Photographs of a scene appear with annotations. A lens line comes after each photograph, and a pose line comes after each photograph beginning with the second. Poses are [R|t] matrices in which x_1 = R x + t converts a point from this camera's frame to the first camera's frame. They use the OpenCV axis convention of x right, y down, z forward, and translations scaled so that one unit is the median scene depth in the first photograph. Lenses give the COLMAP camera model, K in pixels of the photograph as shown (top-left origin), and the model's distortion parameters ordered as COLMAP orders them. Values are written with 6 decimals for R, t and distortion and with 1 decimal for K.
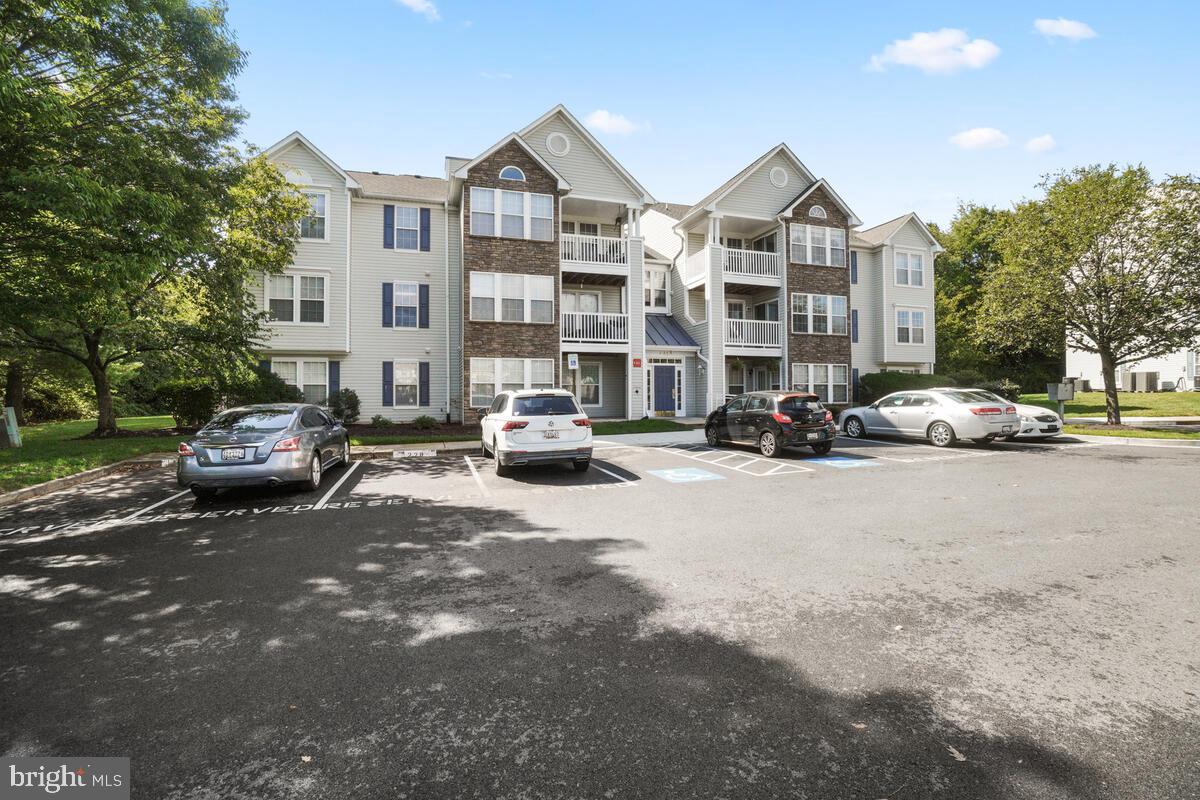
lens RADIAL K [[532.6, 0, 593.8], [0, 532.6, 387.9], [0, 0, 1]] dist [-0.065700, 0.021022]
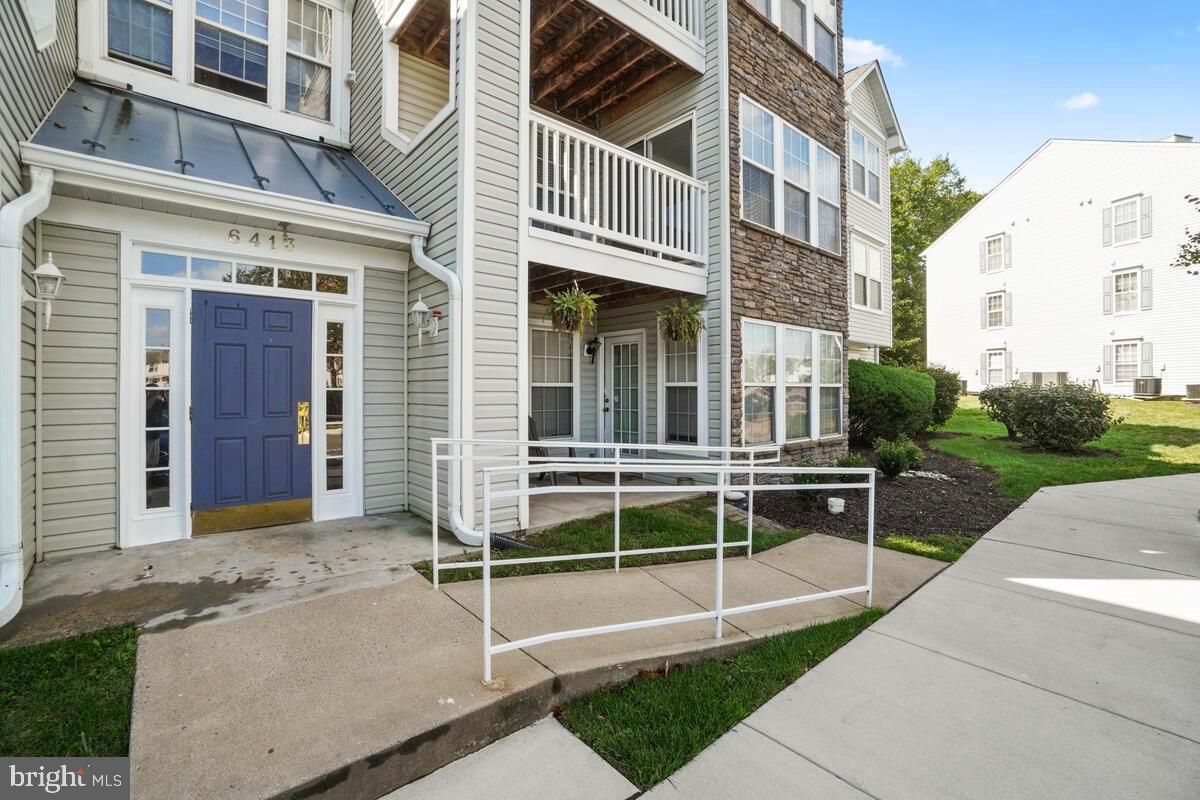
lens RADIAL K [[532.6, 0, 593.8], [0, 532.6, 387.9], [0, 0, 1]] dist [-0.065700, 0.021022]
pose [[0.916628, 0.005965, 0.399696, 0.188707], [-0.010611, 0.999899, 0.009412, -0.008170], [-0.399600, -0.012868, 0.916599, 0.808637]]
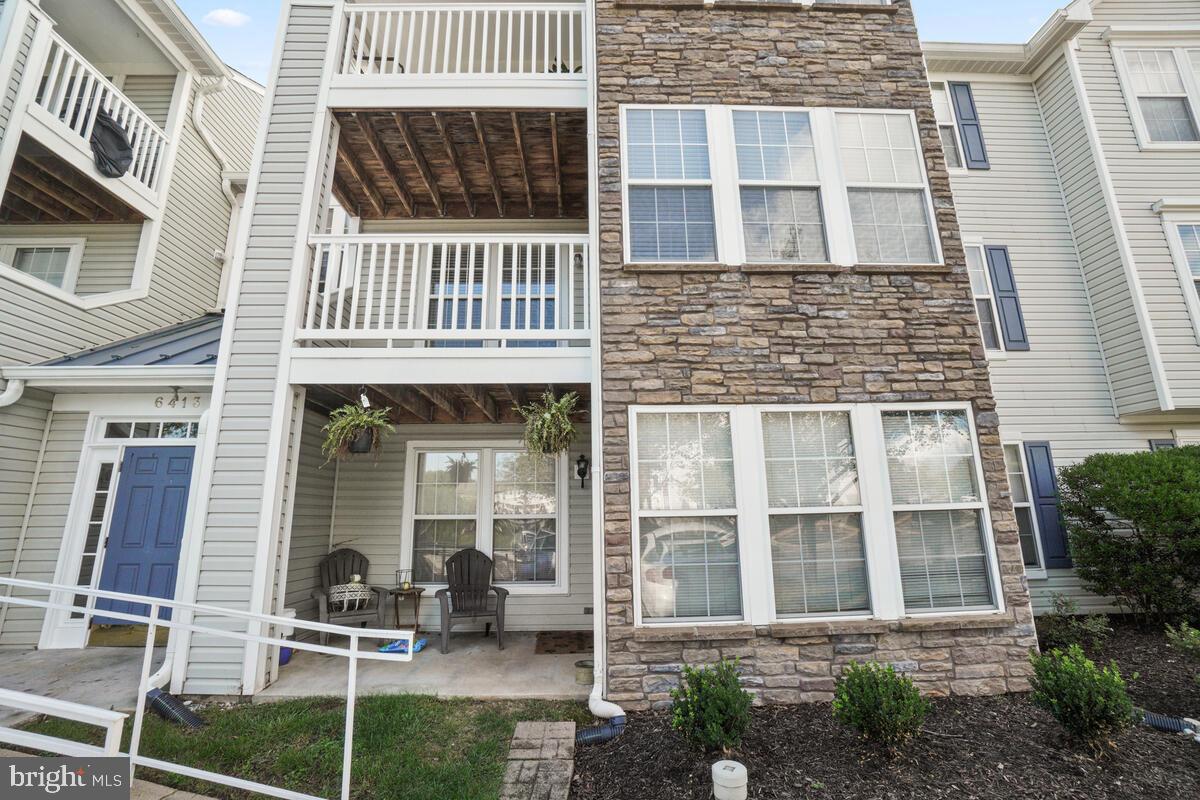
lens RADIAL K [[532.6, 0, 593.8], [0, 532.6, 387.9], [0, 0, 1]] dist [-0.065700, 0.021022]
pose [[0.961461, -0.073243, -0.265007, 0.446841], [0.013160, 0.975019, -0.221733, -0.010697], [0.274627, 0.209700, 0.938406, 0.871077]]
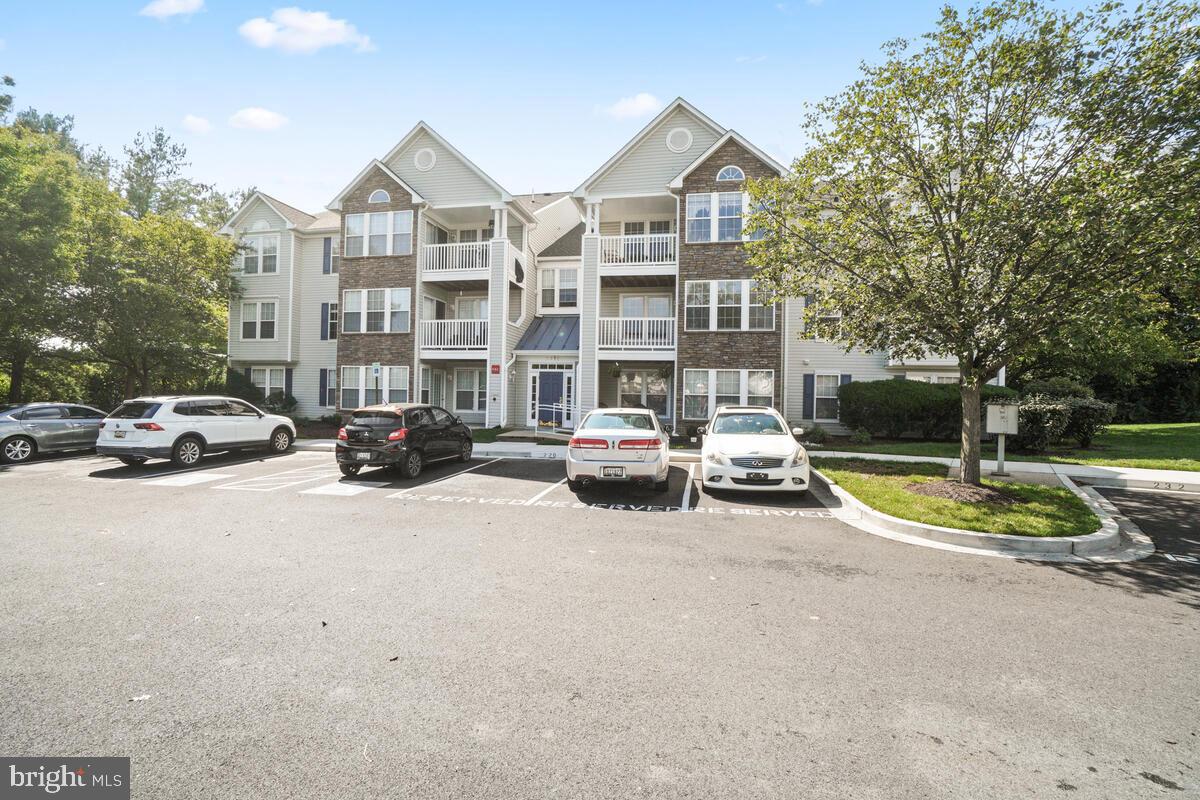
lens RADIAL K [[532.6, 0, 593.8], [0, 532.6, 387.9], [0, 0, 1]] dist [-0.065700, 0.021022]
pose [[0.877239, 0.014598, -0.479833, 0.692319], [-0.015681, 0.999876, 0.001751, -0.017889], [0.479798, 0.005989, 0.877358, 0.241533]]
